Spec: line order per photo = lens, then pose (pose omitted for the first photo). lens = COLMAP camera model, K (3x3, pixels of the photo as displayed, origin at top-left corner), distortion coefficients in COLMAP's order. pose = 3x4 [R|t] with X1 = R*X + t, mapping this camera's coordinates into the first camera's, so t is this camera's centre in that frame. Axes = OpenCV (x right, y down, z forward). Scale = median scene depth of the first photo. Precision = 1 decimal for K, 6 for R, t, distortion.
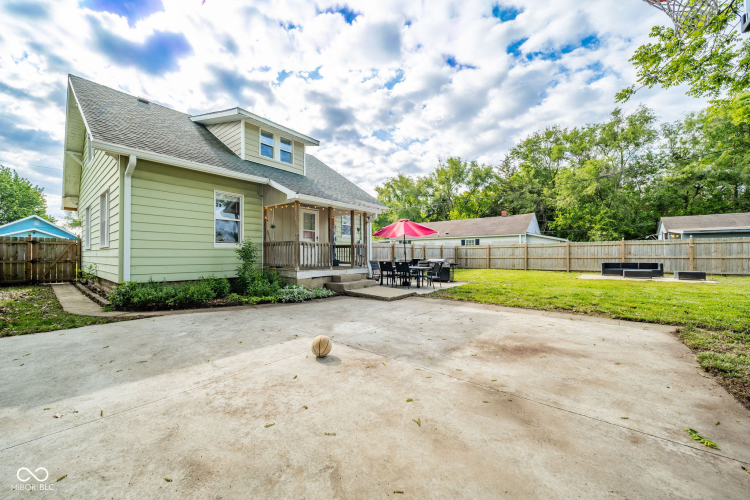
lens RADIAL K [[275.1, 0, 375.2], [0, 275.1, 253.9], [0, 0, 1]] dist [0.003328, 0.000256]
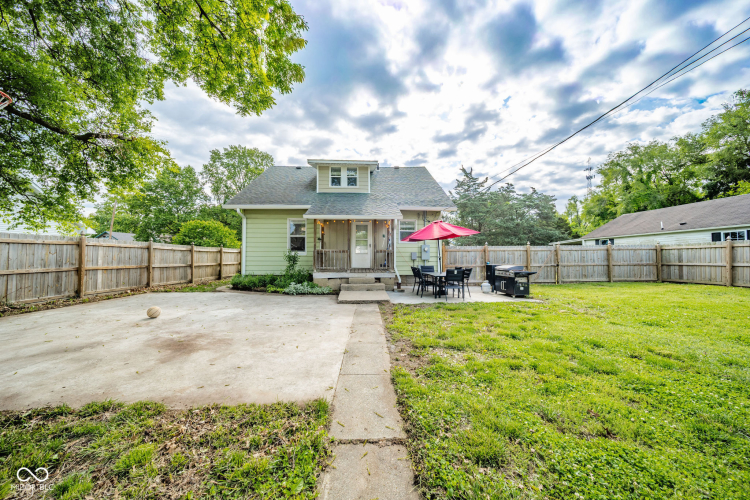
lens RADIAL K [[262.9, 0, 375.0], [0, 262.9, 250.3], [0, 0, 1]] dist [-0.001602, -0.000170]
pose [[0.649855, -0.026662, -0.759591, 0.683592], [0.004406, 0.999500, -0.031313, -0.002488], [0.760046, 0.017003, 0.649647, 0.324550]]
